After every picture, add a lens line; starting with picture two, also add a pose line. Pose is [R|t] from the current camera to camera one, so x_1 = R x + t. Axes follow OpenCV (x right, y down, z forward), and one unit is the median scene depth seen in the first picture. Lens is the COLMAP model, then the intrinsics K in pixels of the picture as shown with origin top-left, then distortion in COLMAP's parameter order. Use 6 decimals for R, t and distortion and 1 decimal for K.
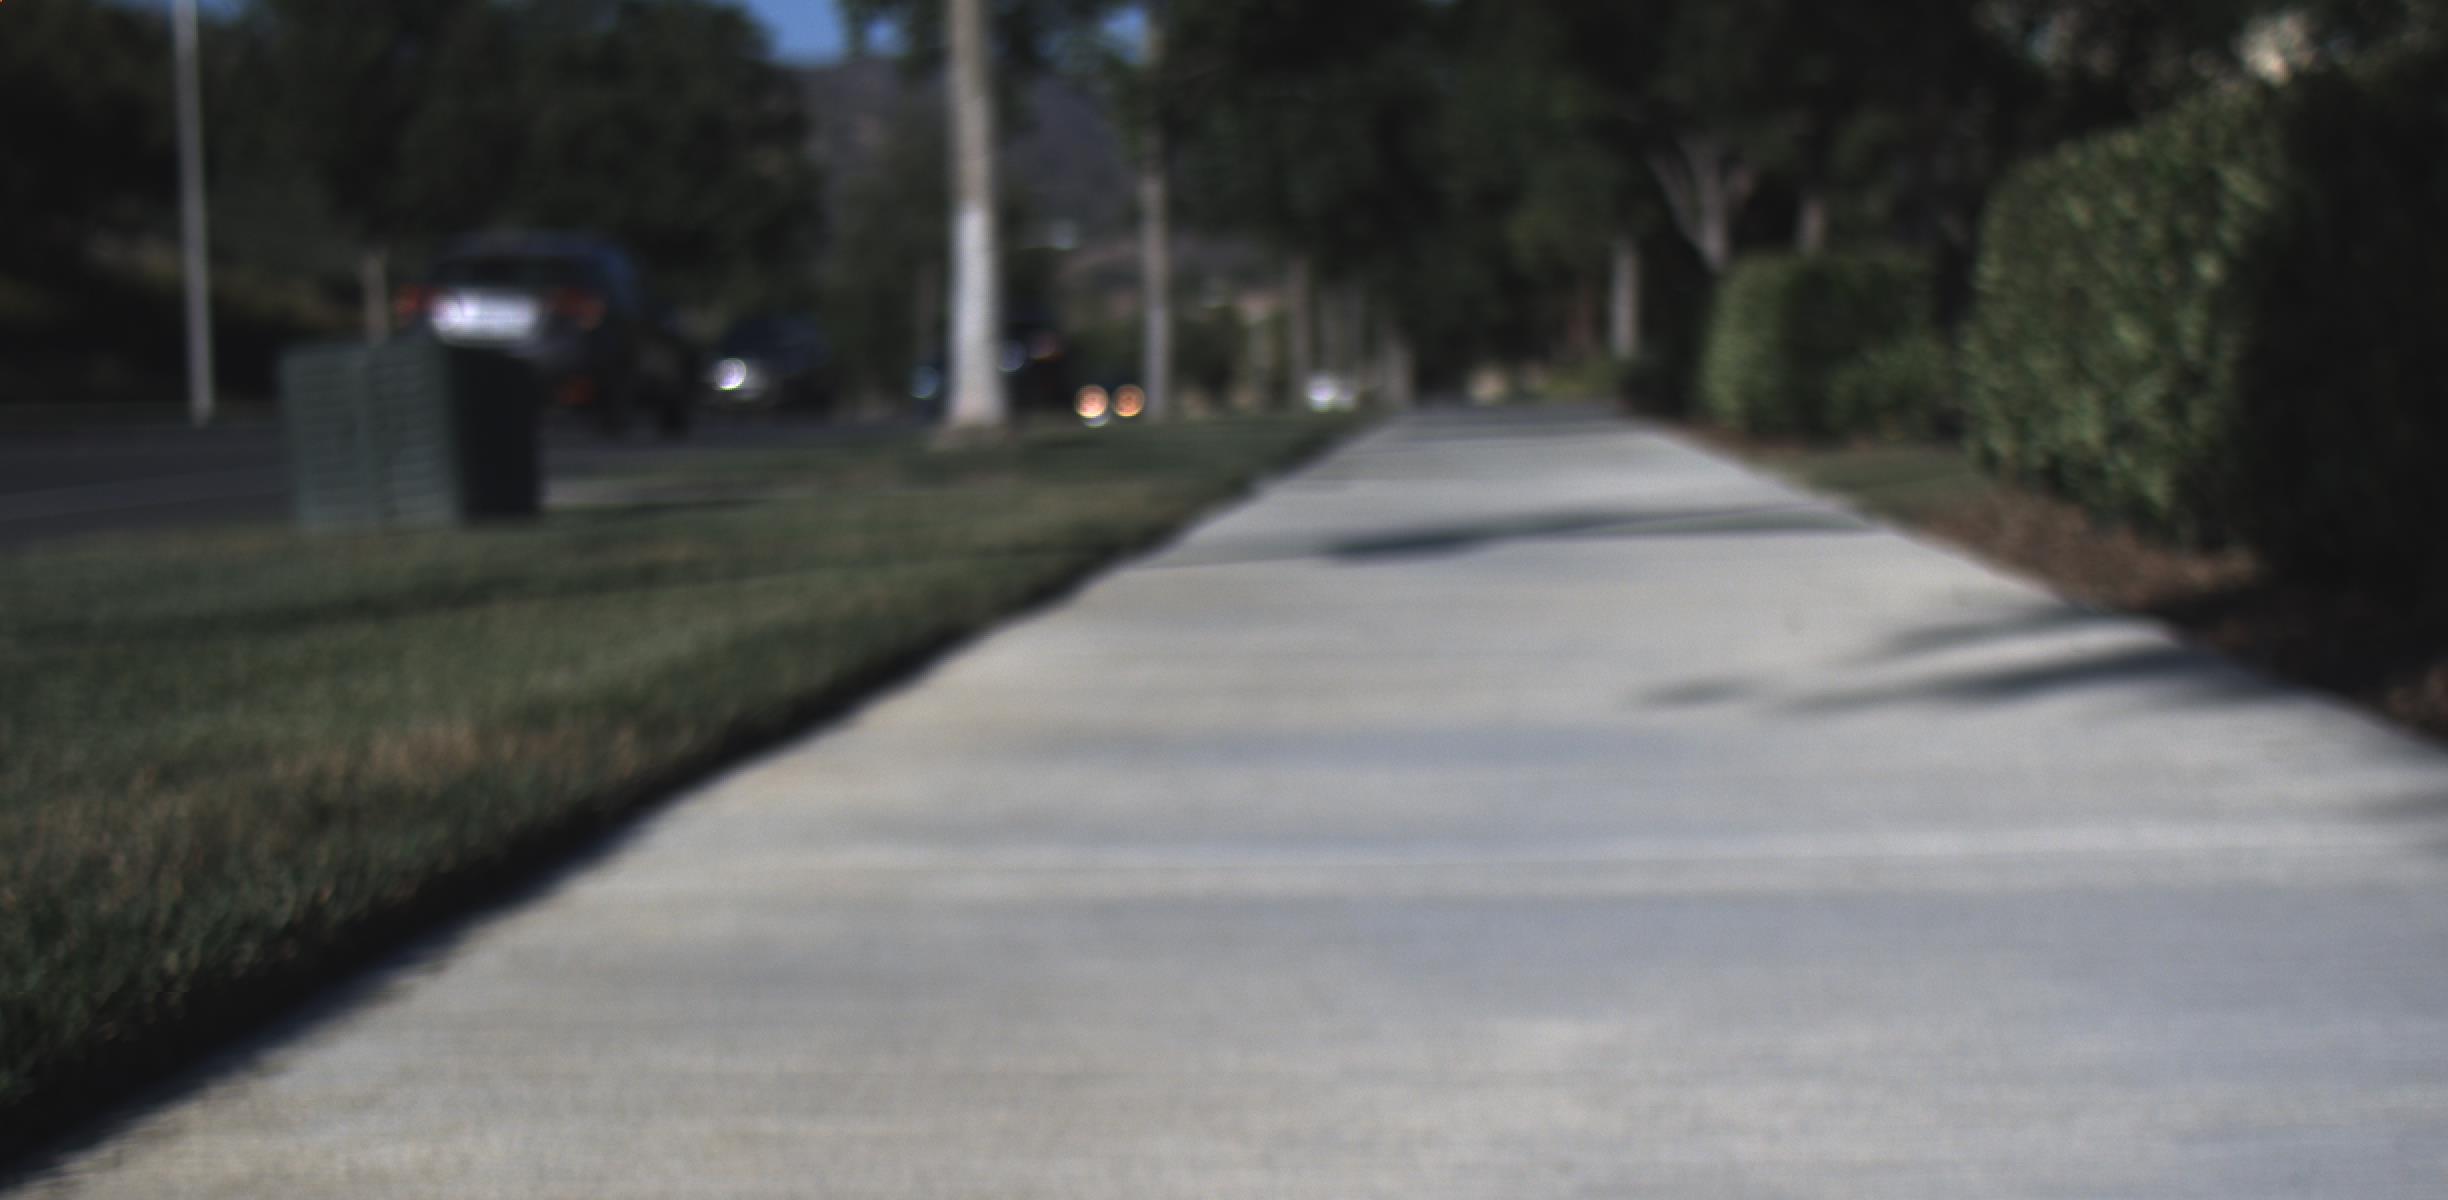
lens RADIAL K [[4225.4, 0, 1224.0], [0, 4225.4, 600.0], [0, 0, 1]] dist [-0.046411, 0.129889]
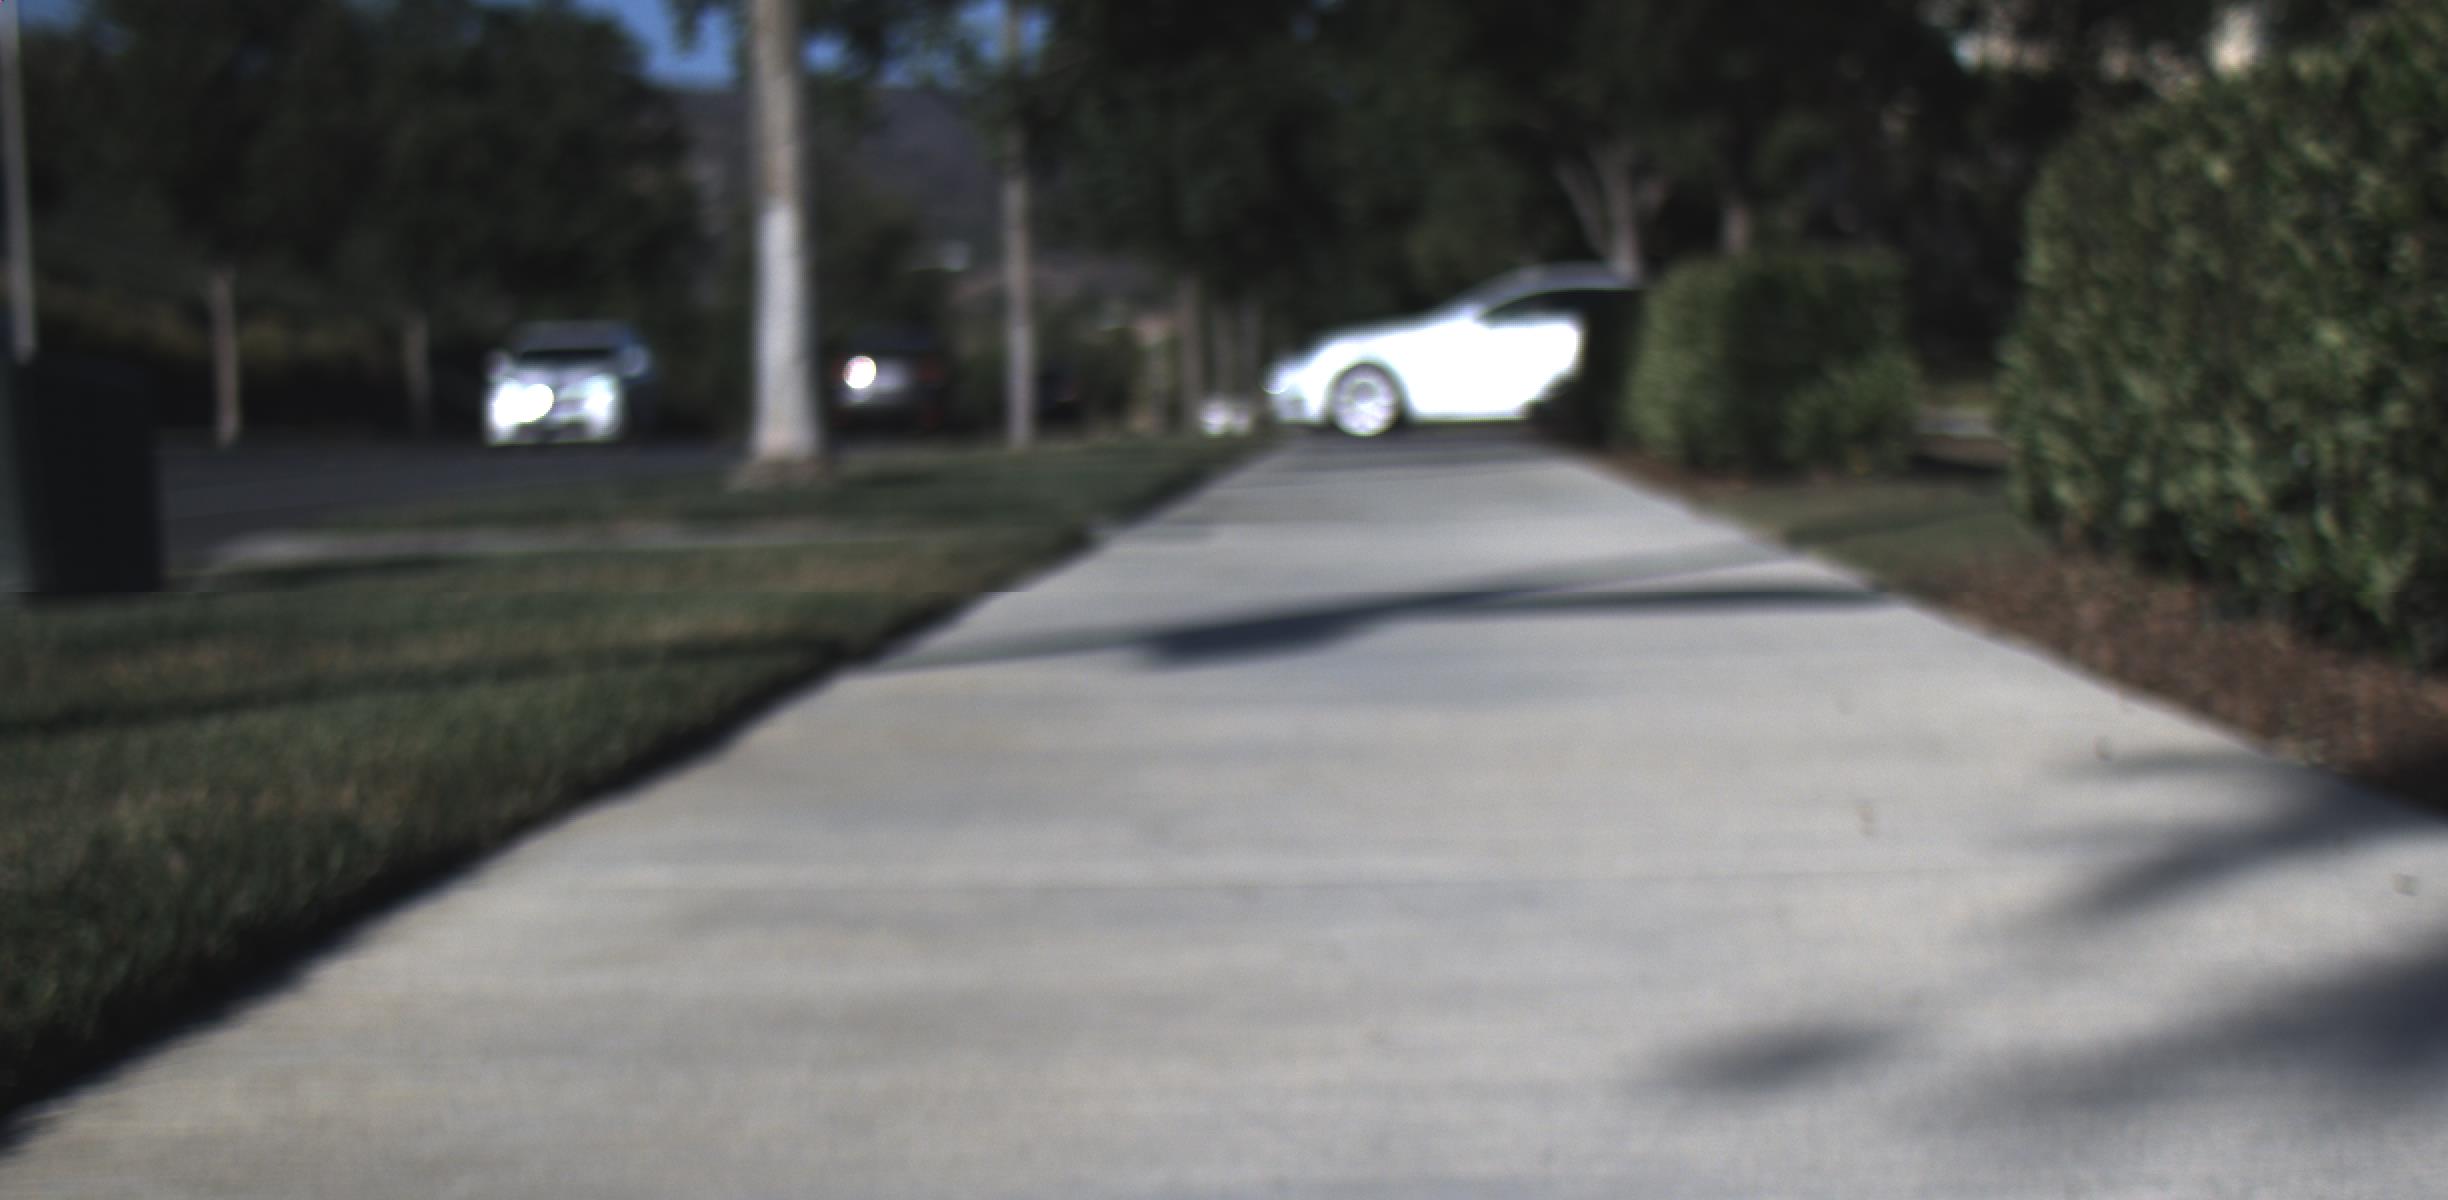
lens RADIAL K [[4225.4, 0, 1224.0], [0, 4225.4, 600.0], [0, 0, 1]] dist [-0.046411, 0.129889]
pose [[0.999721, -0.004491, 0.023171, 0.004049], [0.004616, 0.999975, -0.005319, -0.003188], [-0.023146, 0.005424, 0.999717, 0.056158]]
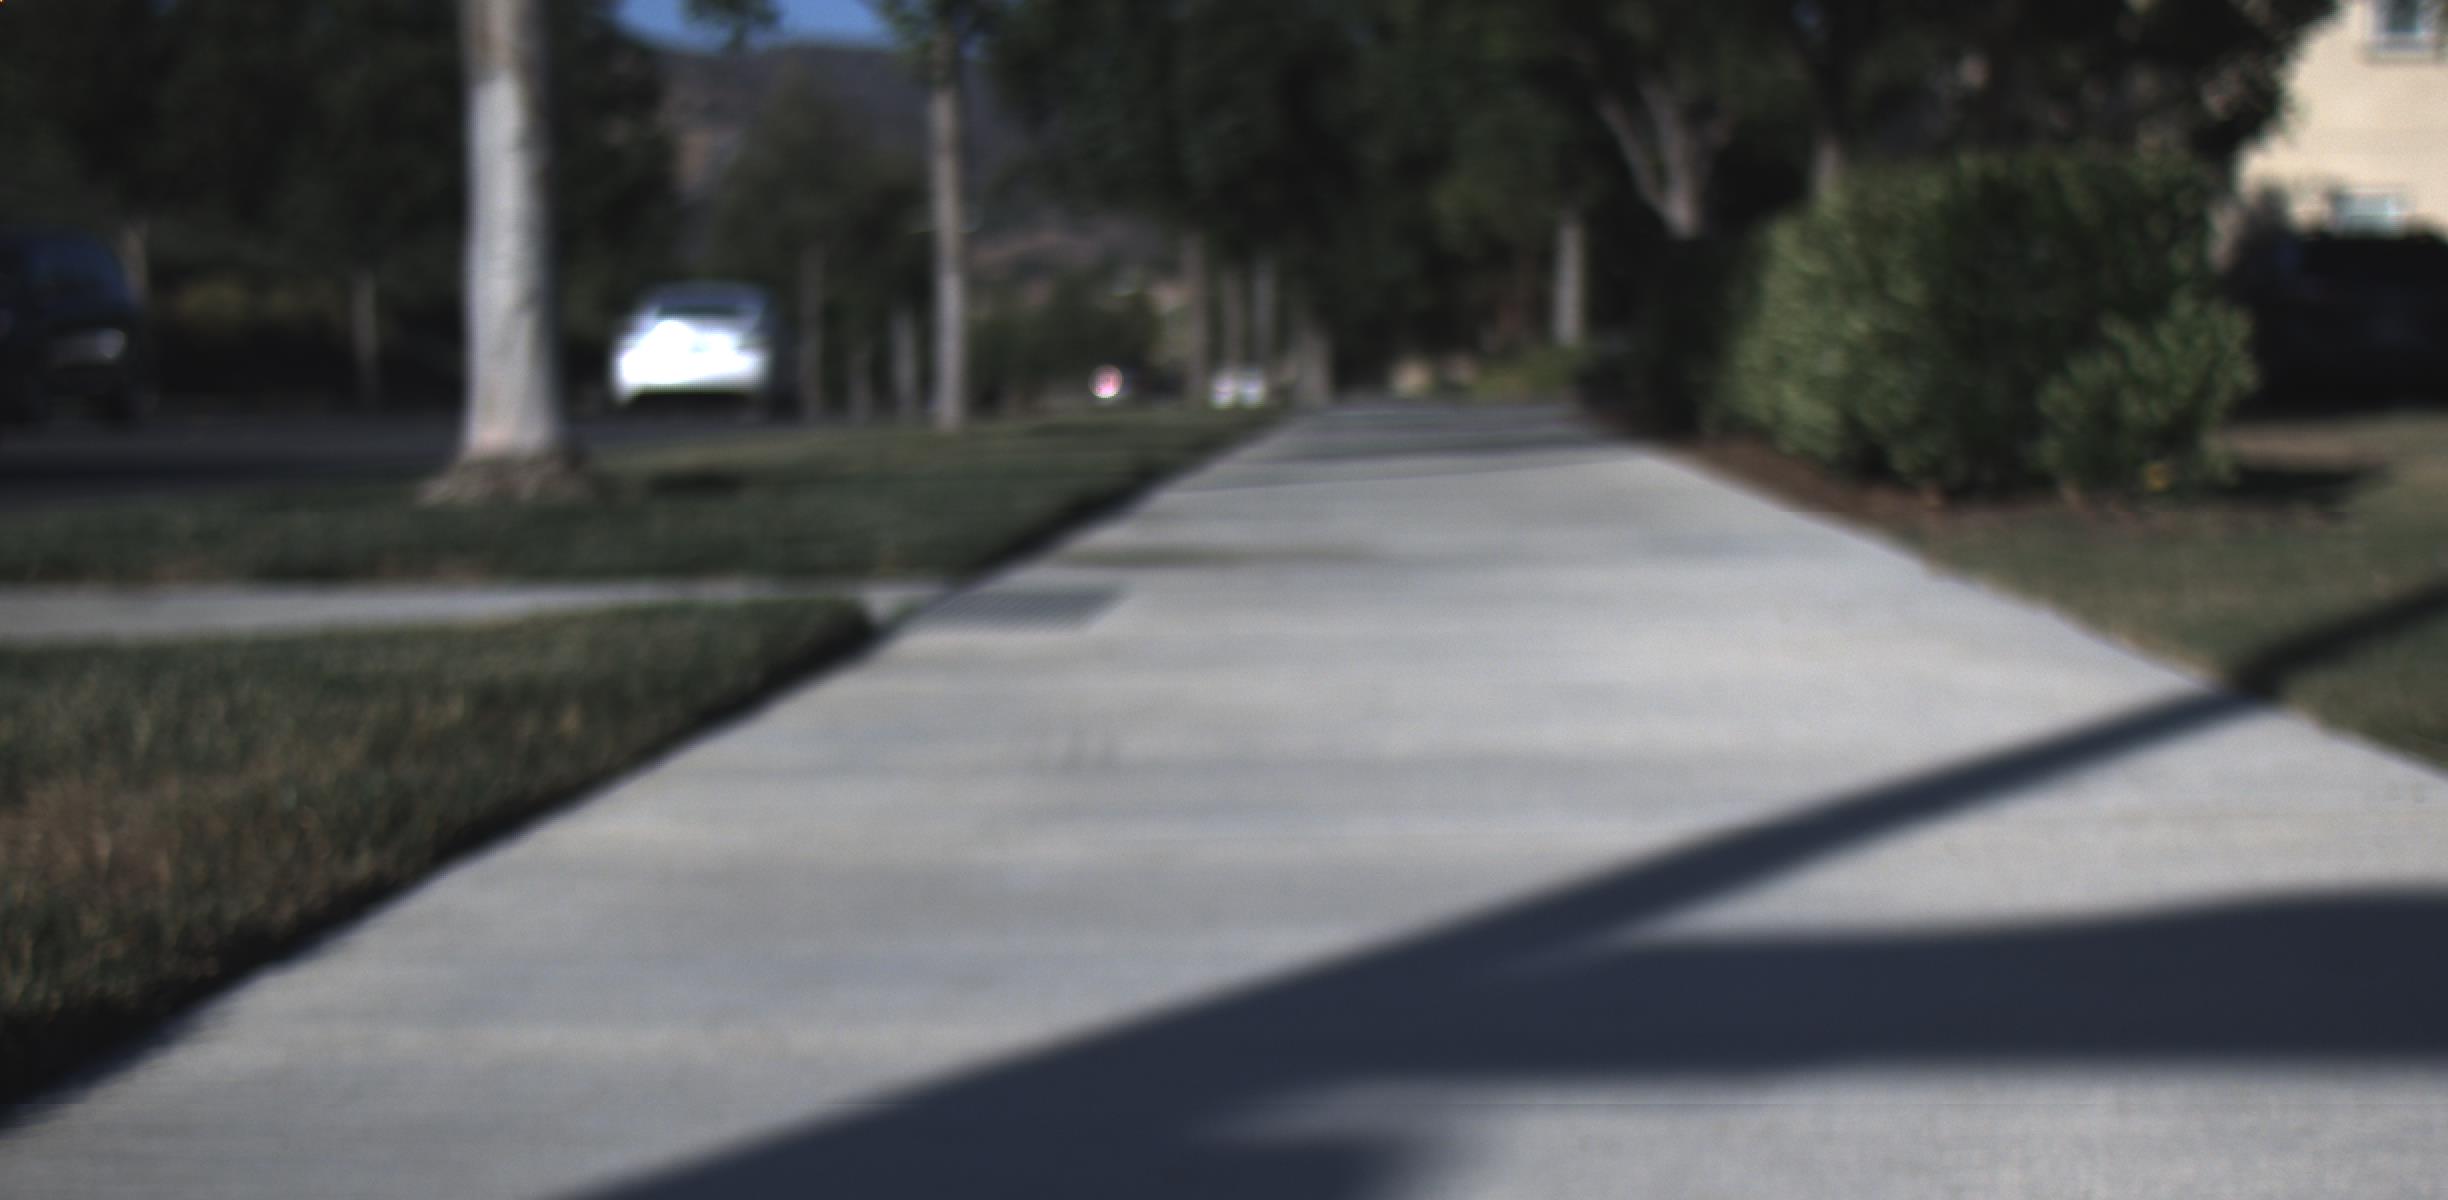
lens RADIAL K [[4225.4, 0, 1224.0], [0, 4225.4, 600.0], [0, 0, 1]] dist [-0.046411, 0.129889]
pose [[0.999836, 0.000431, 0.018081, 0.011051], [-0.000469, 0.999998, 0.002136, -0.009256], [-0.018080, -0.002144, 0.999834, 0.166978]]
